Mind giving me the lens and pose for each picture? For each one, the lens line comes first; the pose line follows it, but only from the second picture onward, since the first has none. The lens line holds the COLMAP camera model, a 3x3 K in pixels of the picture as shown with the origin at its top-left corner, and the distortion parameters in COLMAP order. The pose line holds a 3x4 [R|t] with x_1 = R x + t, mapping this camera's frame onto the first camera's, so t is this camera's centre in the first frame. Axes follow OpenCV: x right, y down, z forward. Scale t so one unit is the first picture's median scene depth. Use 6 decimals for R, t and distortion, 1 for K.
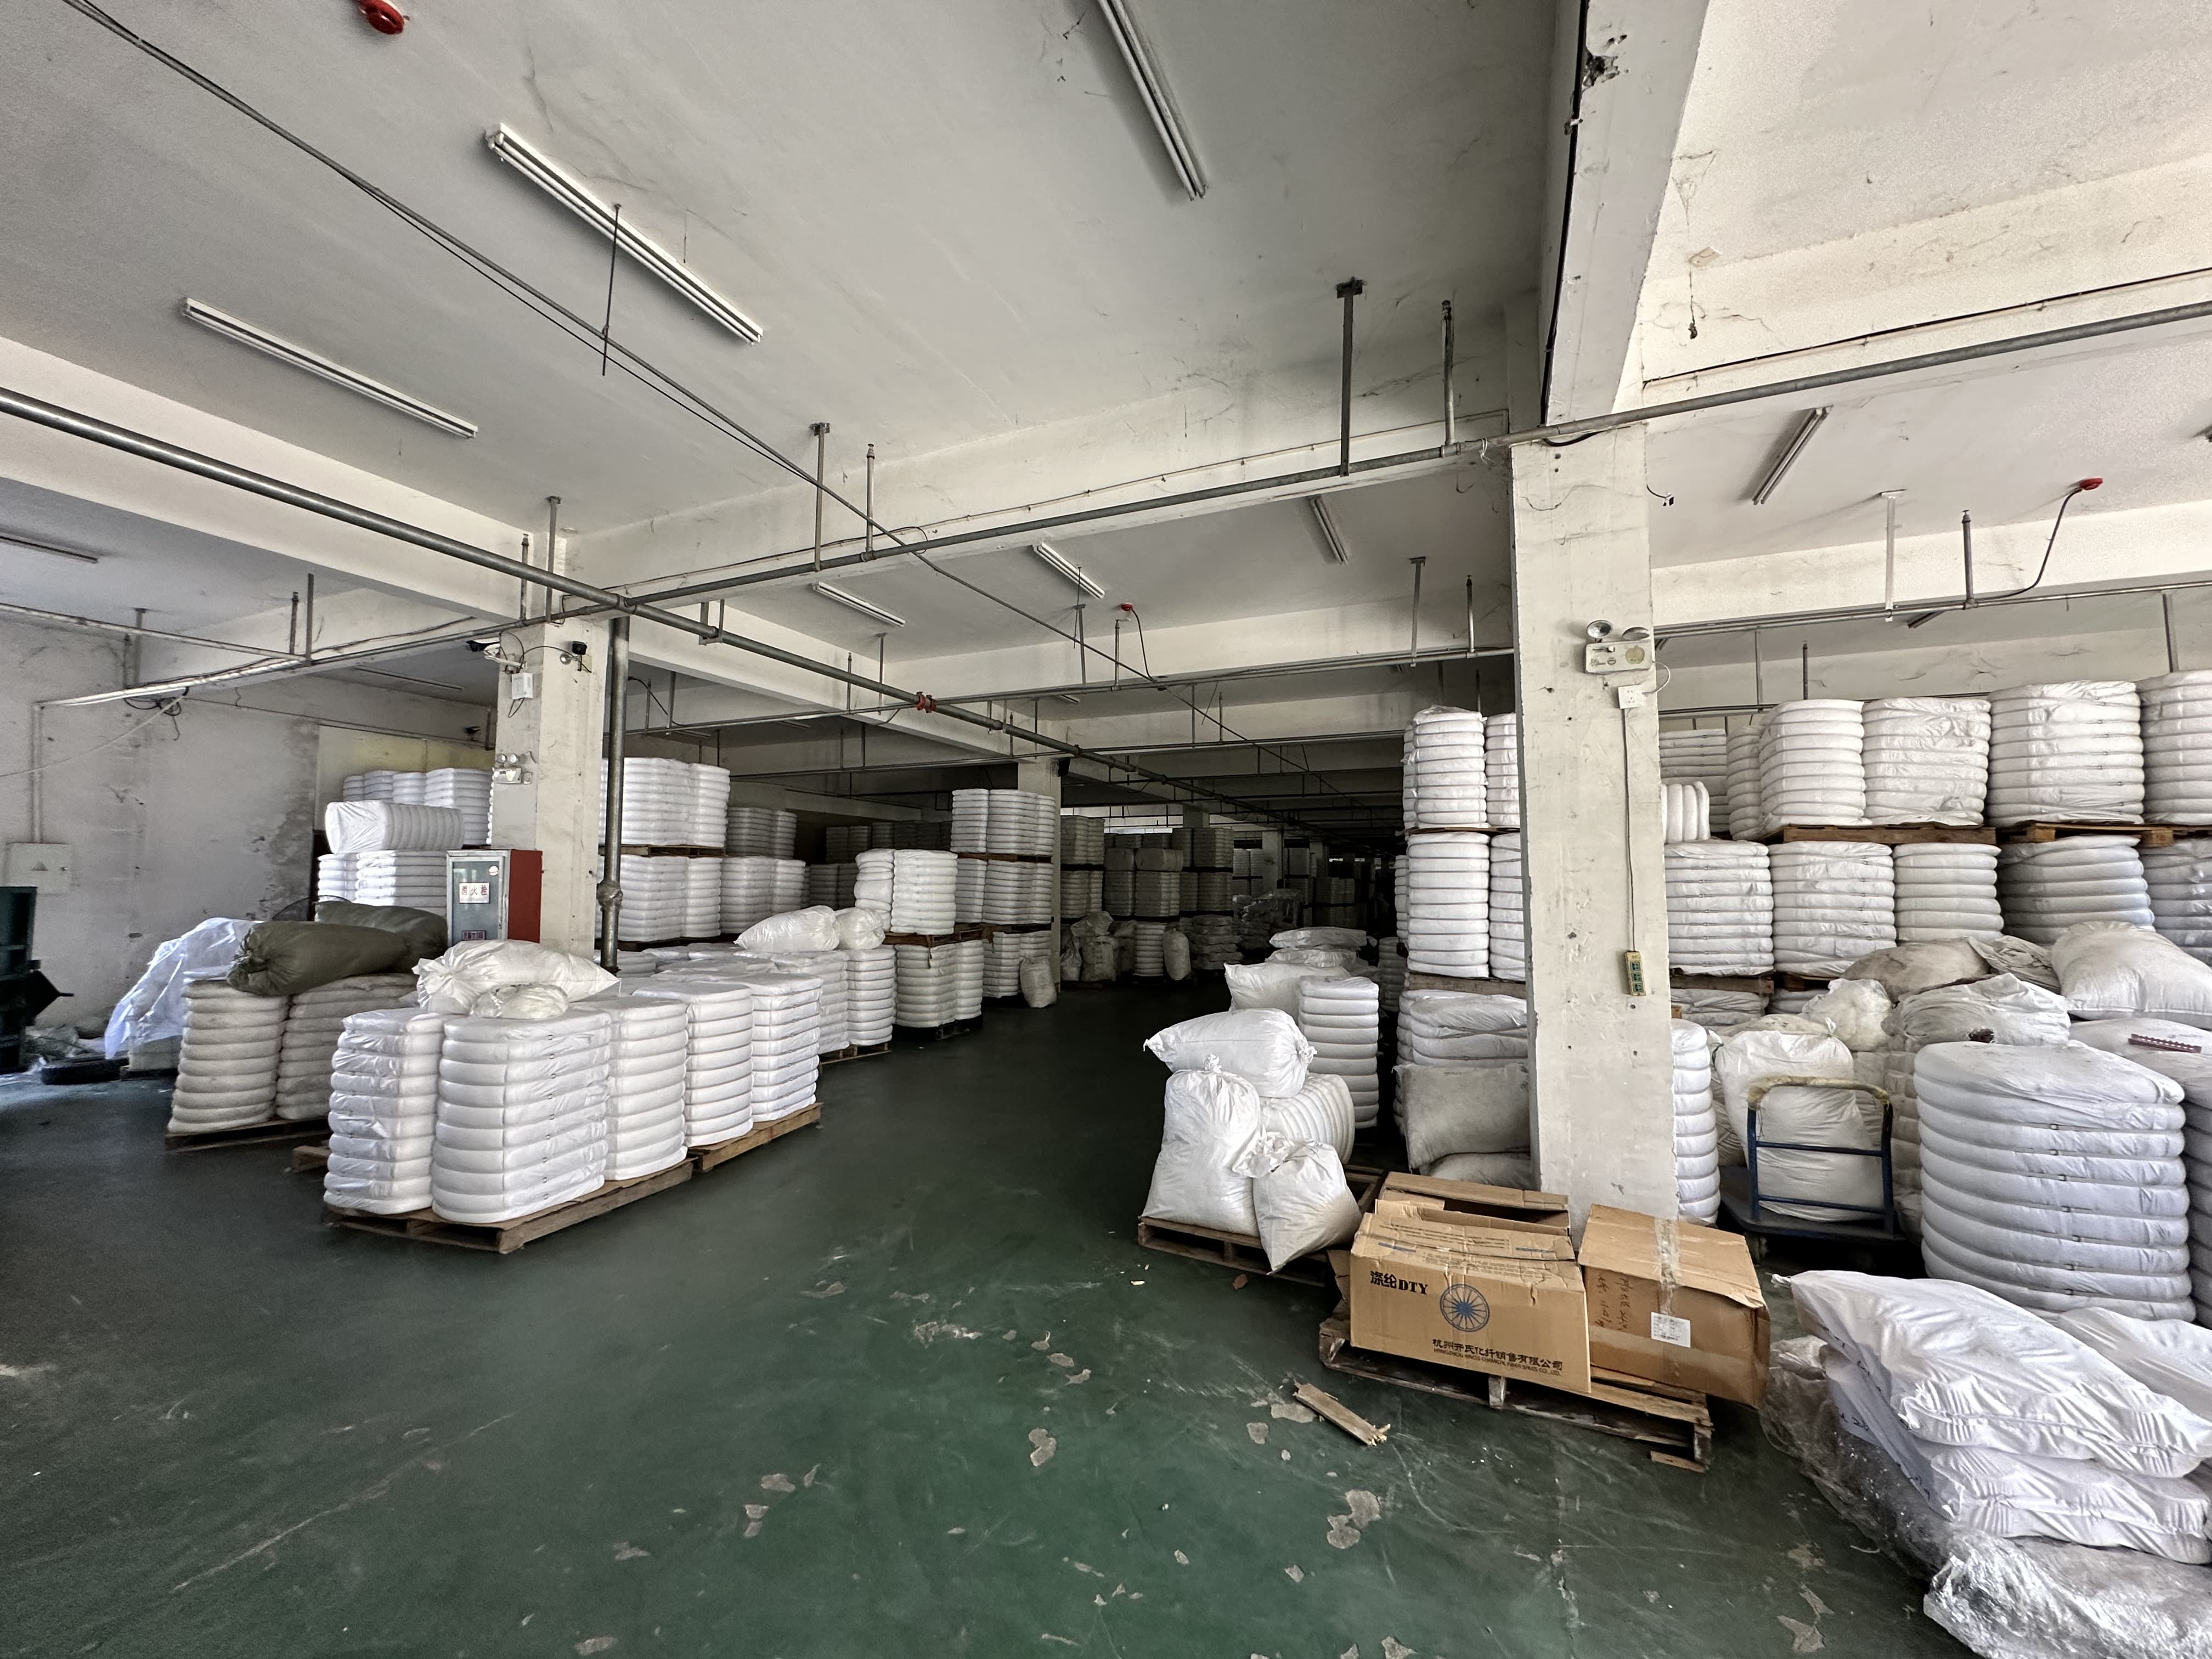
lens RADIAL K [[885.8, 0, 1103.0], [0, 885.8, 828.8], [0, 0, 1]] dist [-0.003076, 0.000866]
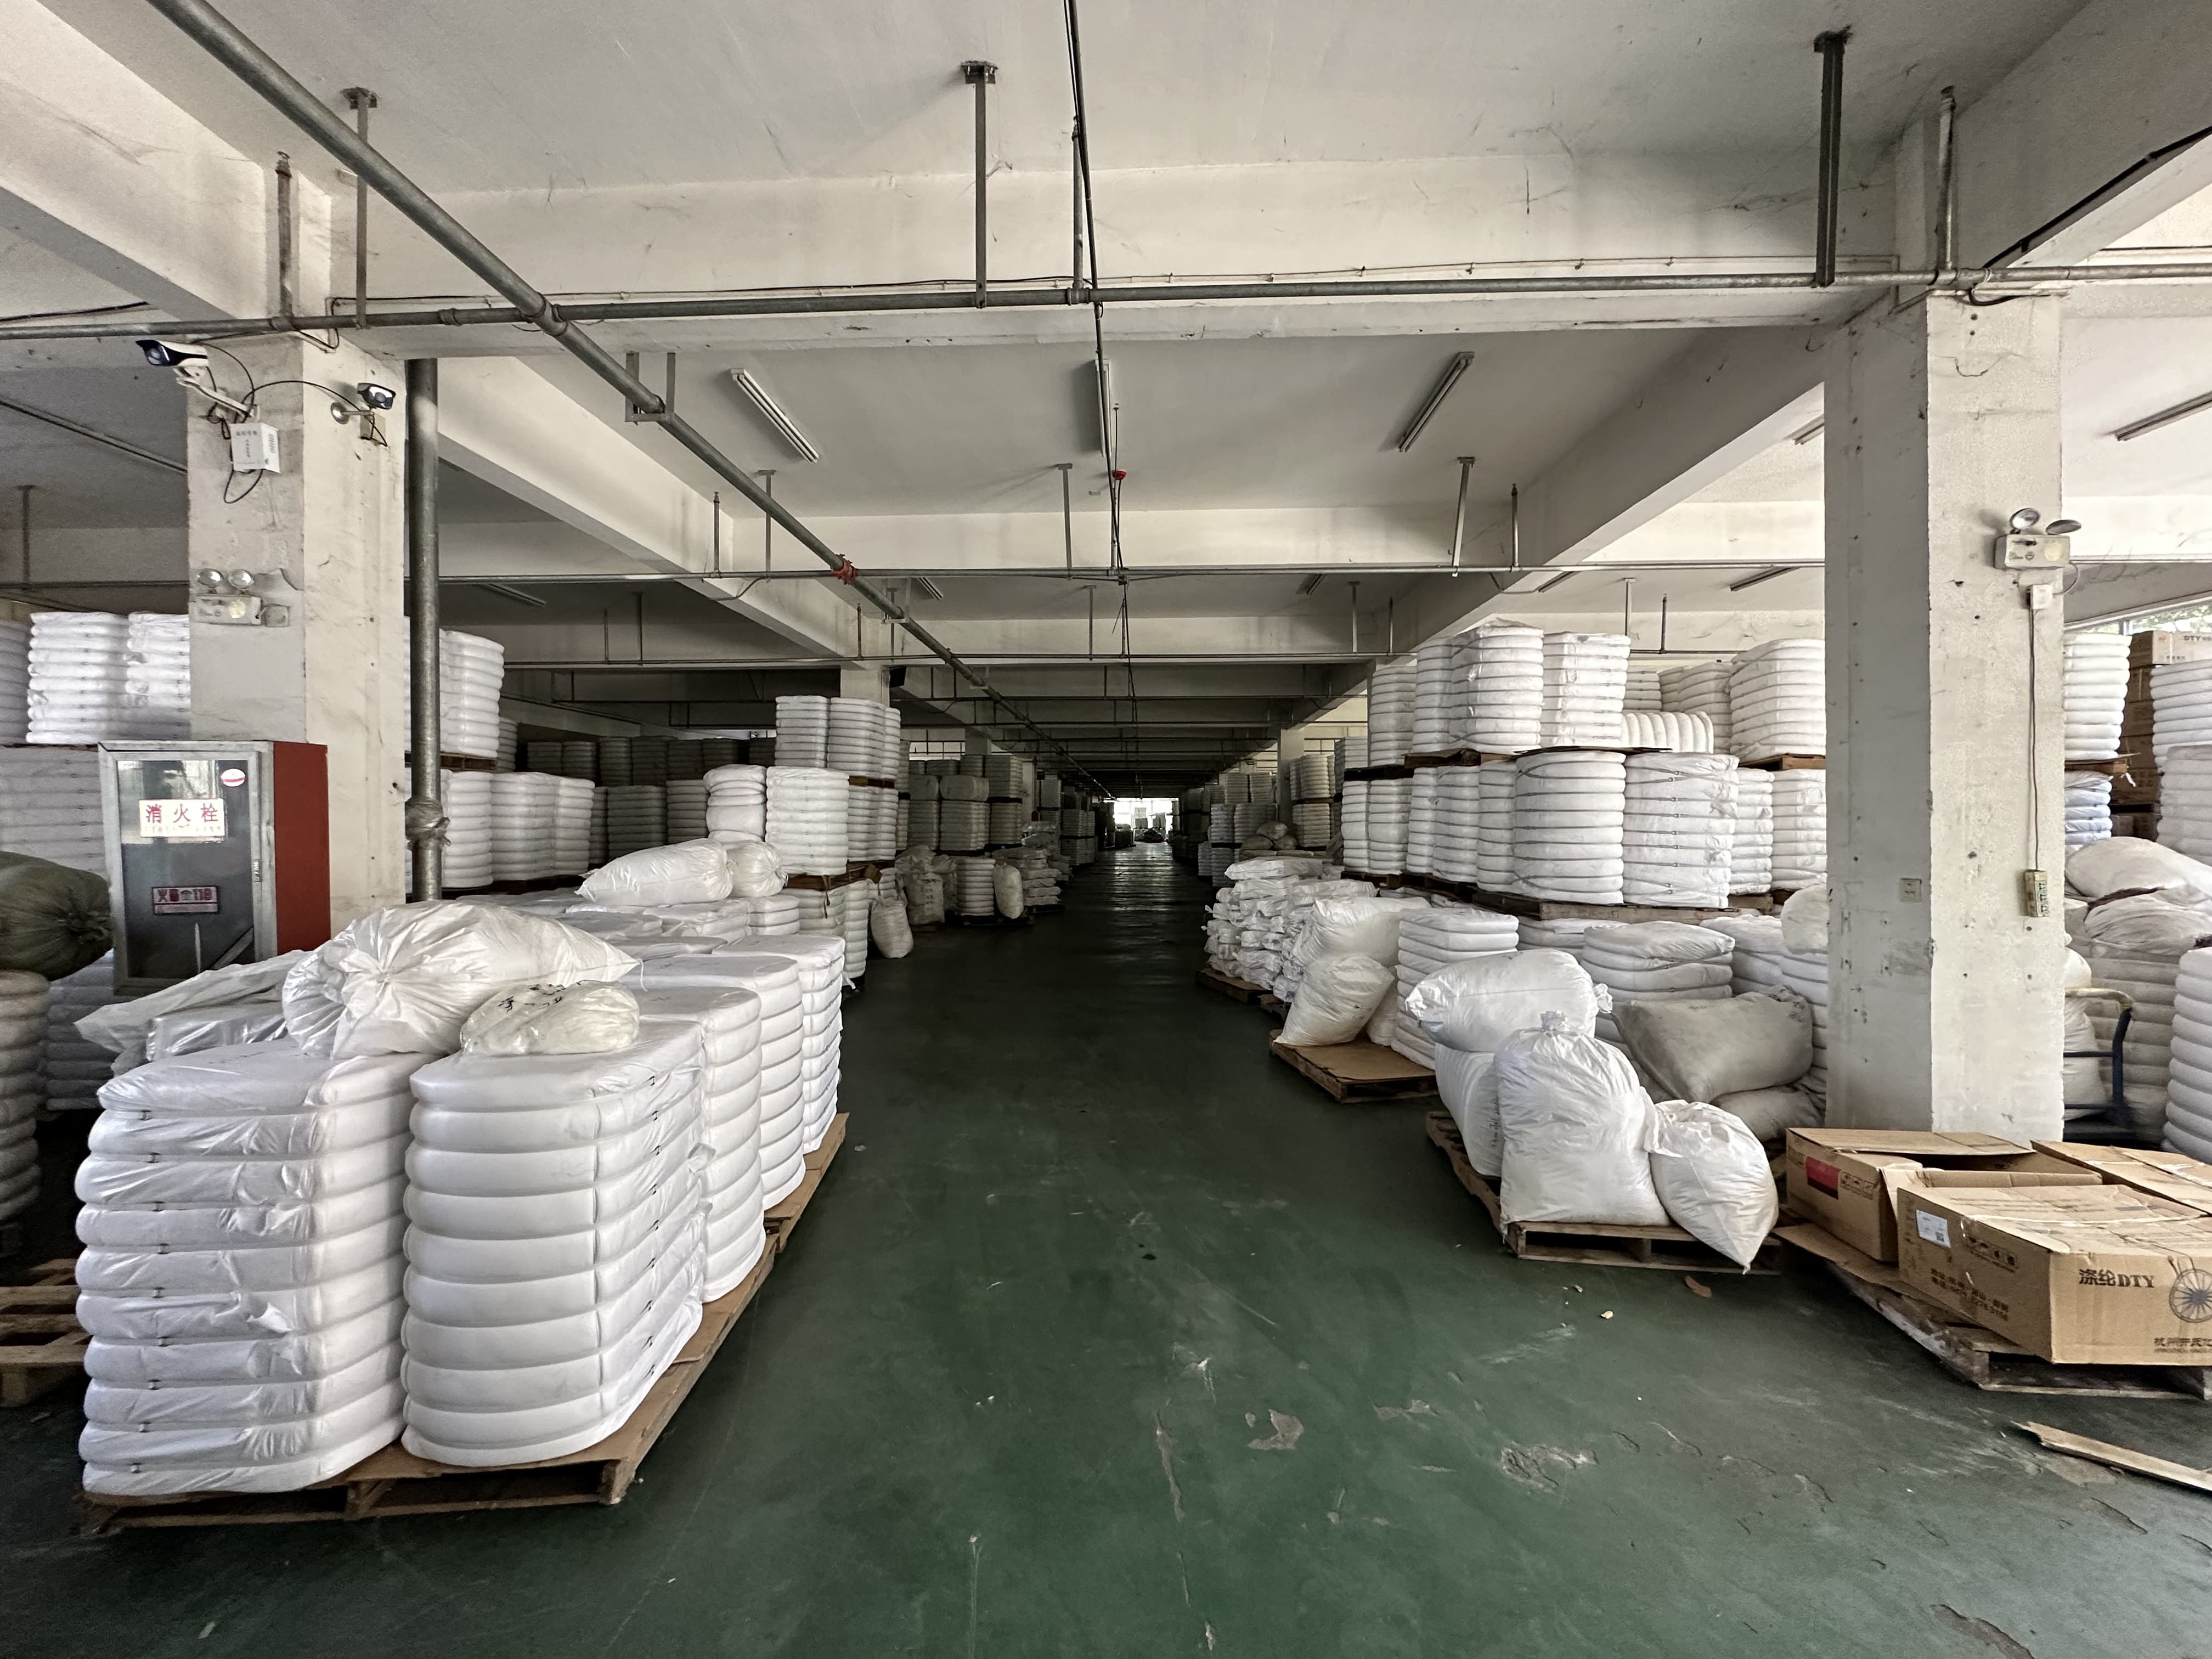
lens RADIAL K [[885.8, 0, 1107.5], [0, 885.8, 828.7], [0, 0, 1]] dist [-0.003076, 0.000866]
pose [[0.930262, -0.005317, 0.366858, -0.406670], [-0.021602, 0.997367, 0.069233, 0.030814], [-0.366260, -0.072329, 0.927697, 0.302172]]
